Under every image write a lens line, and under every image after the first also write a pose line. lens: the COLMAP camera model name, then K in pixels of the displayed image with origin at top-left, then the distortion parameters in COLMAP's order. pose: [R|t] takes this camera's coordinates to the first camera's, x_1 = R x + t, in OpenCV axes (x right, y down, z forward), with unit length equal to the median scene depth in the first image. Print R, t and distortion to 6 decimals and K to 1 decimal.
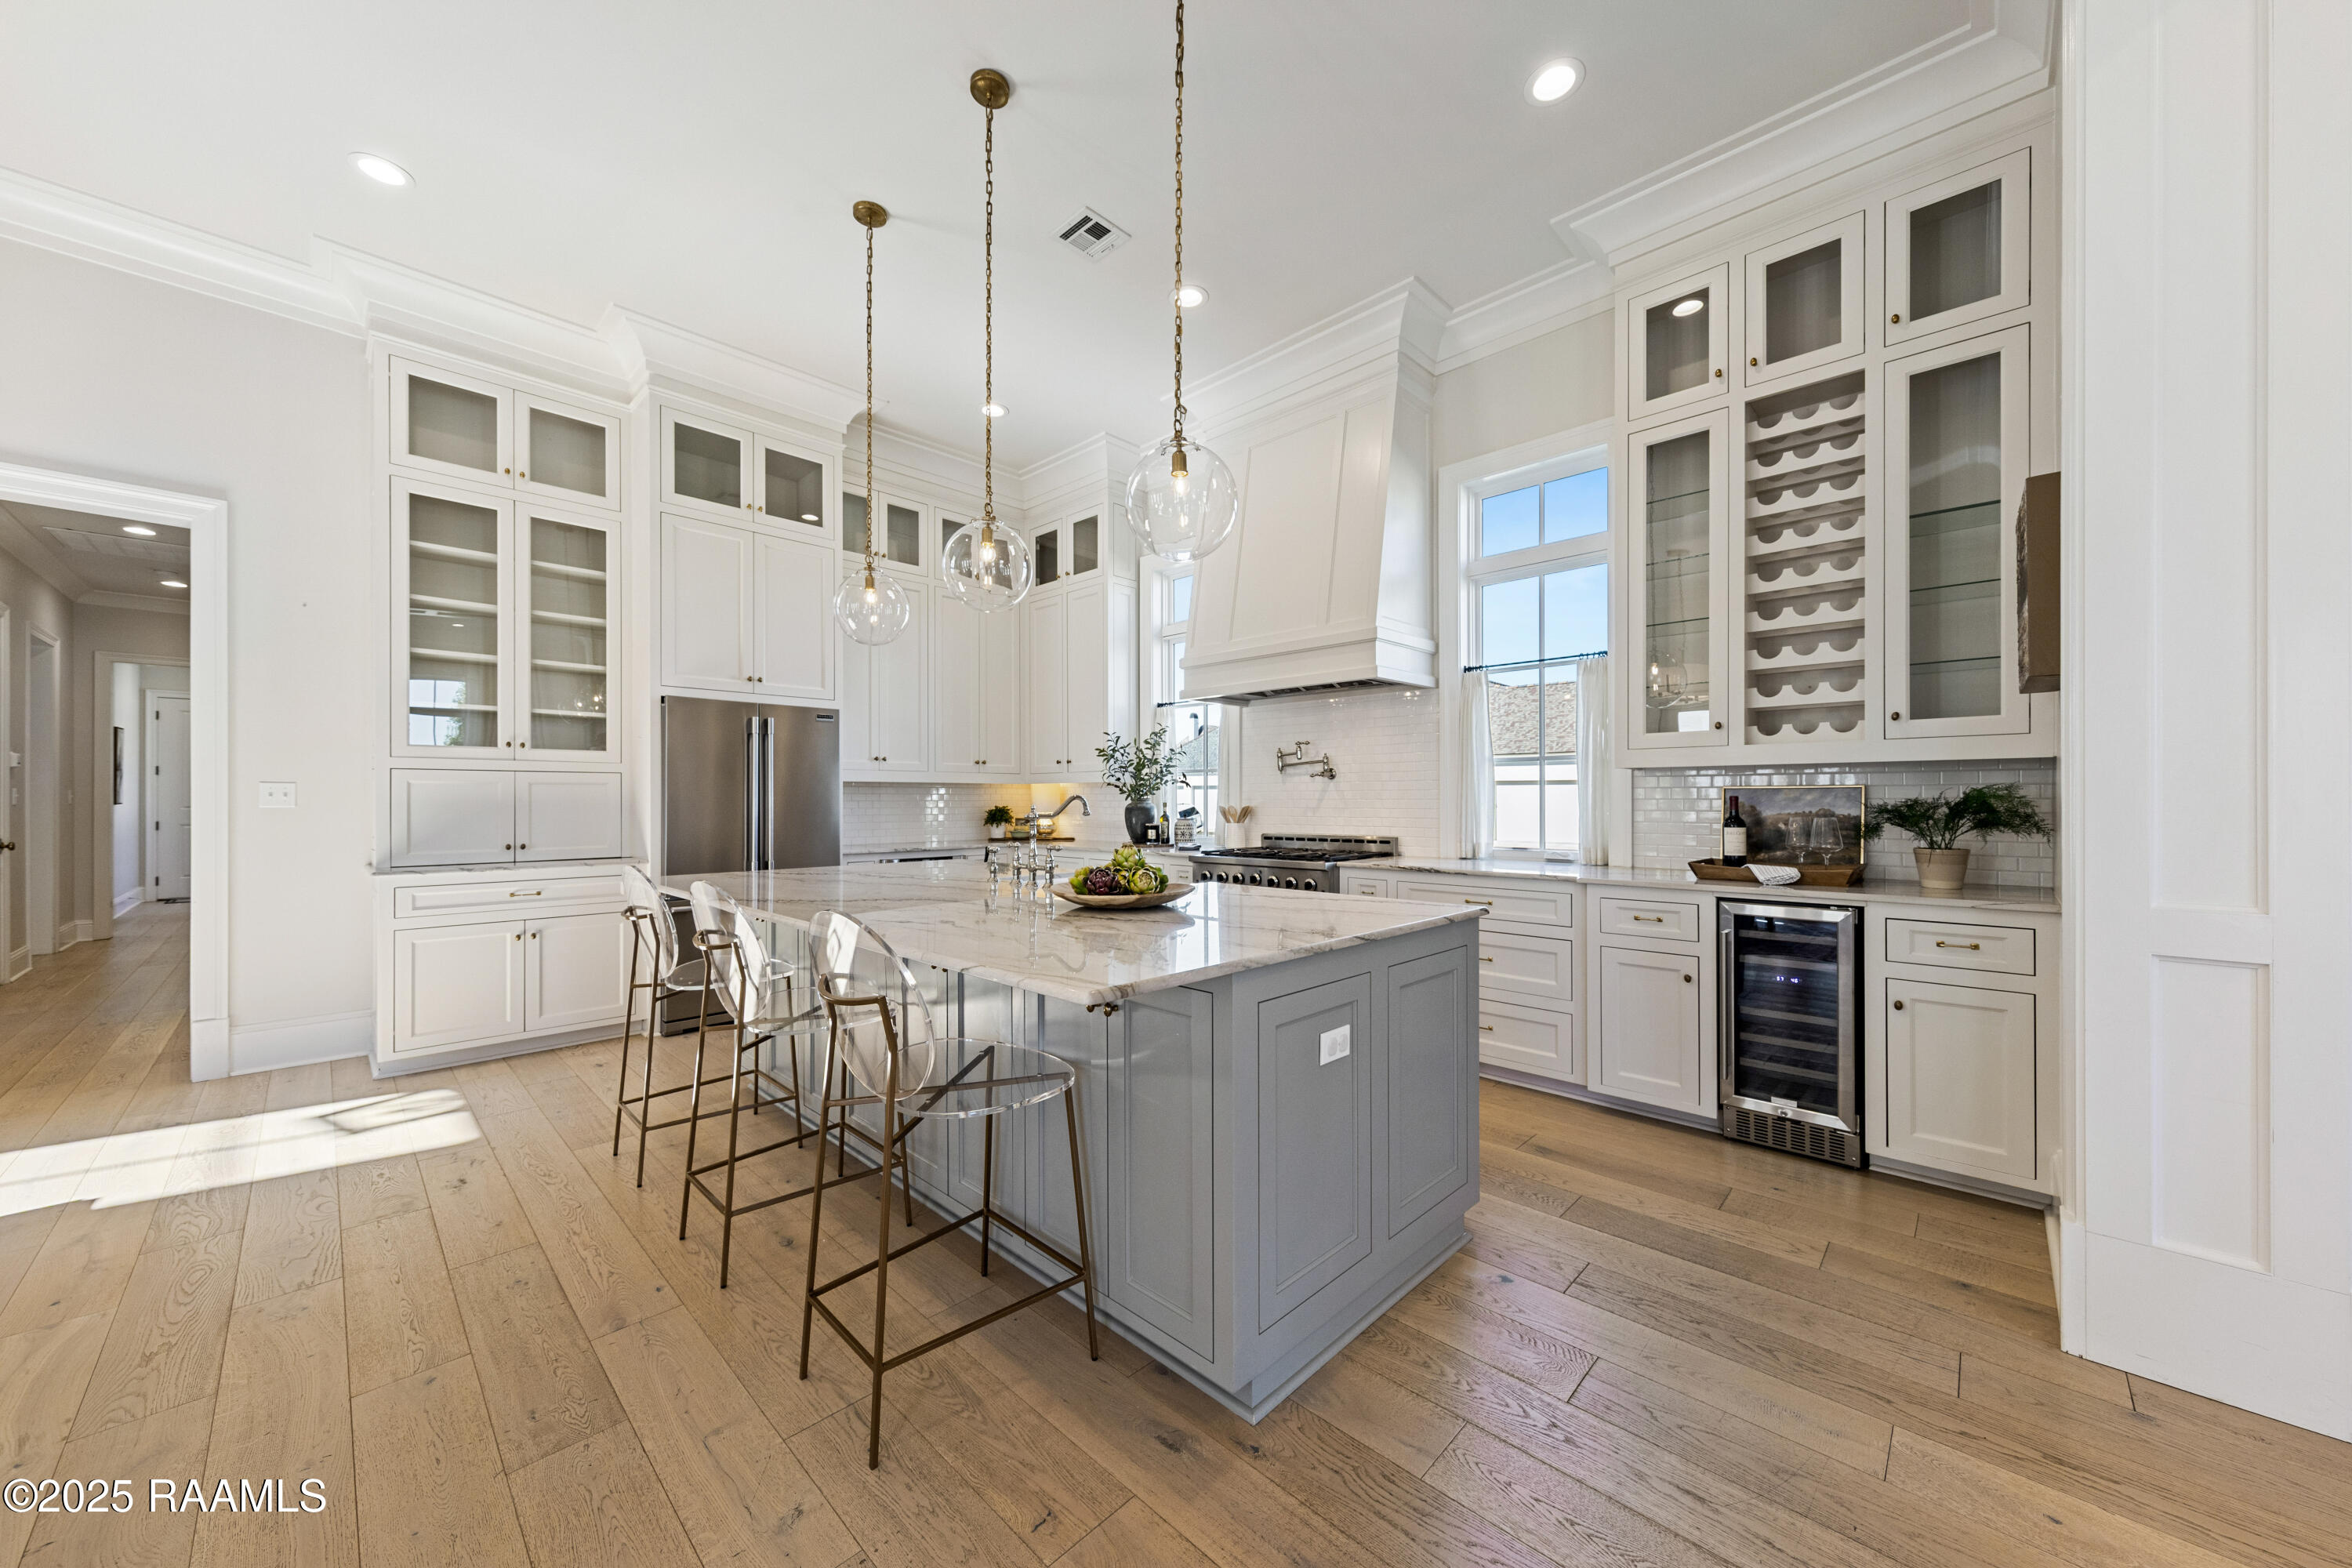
lens RADIAL K [[846.0, 0, 1176.0], [0, 846.0, 784.0], [0, 0, 1]] dist [0.022725, 0.000054]
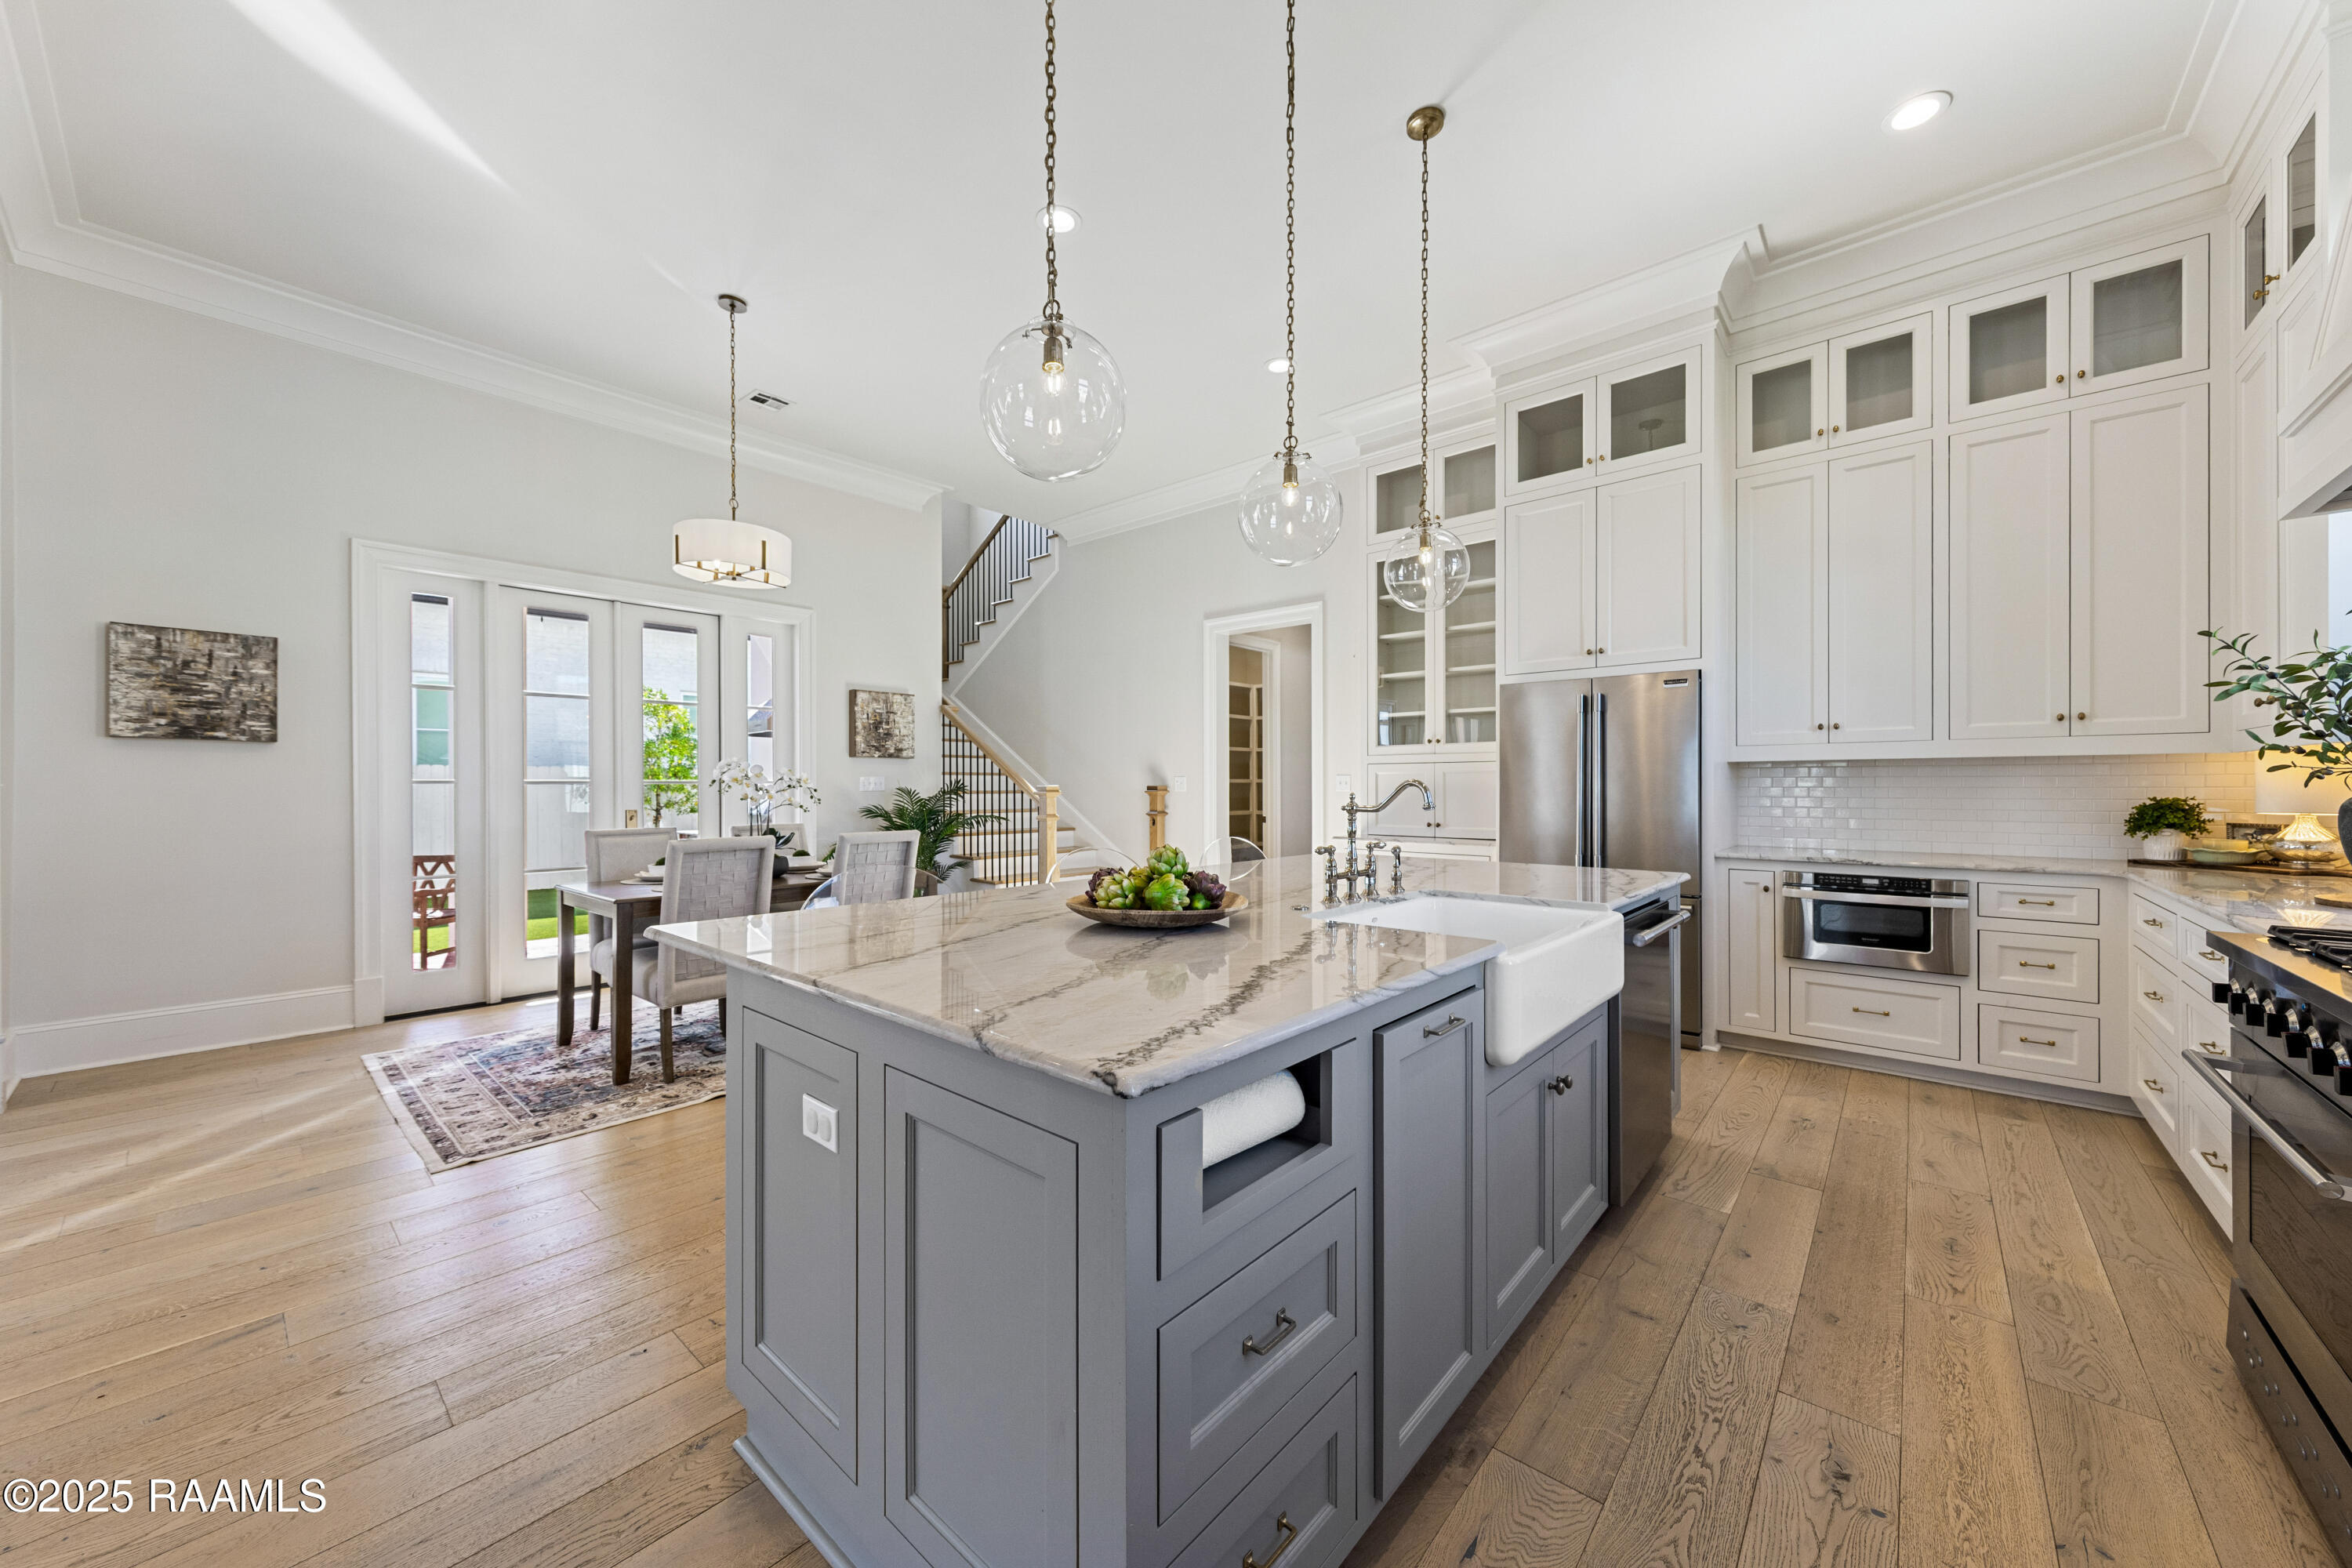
lens RADIAL K [[846.0, 0, 1176.0], [0, 846.0, 784.0], [0, 0, 1]] dist [0.022725, 0.000054]
pose [[0.046768, -0.002279, -0.998903, 0.395211], [0.022283, 0.999751, -0.001237, 0.007574], [0.998657, -0.022201, 0.046807, 0.535790]]
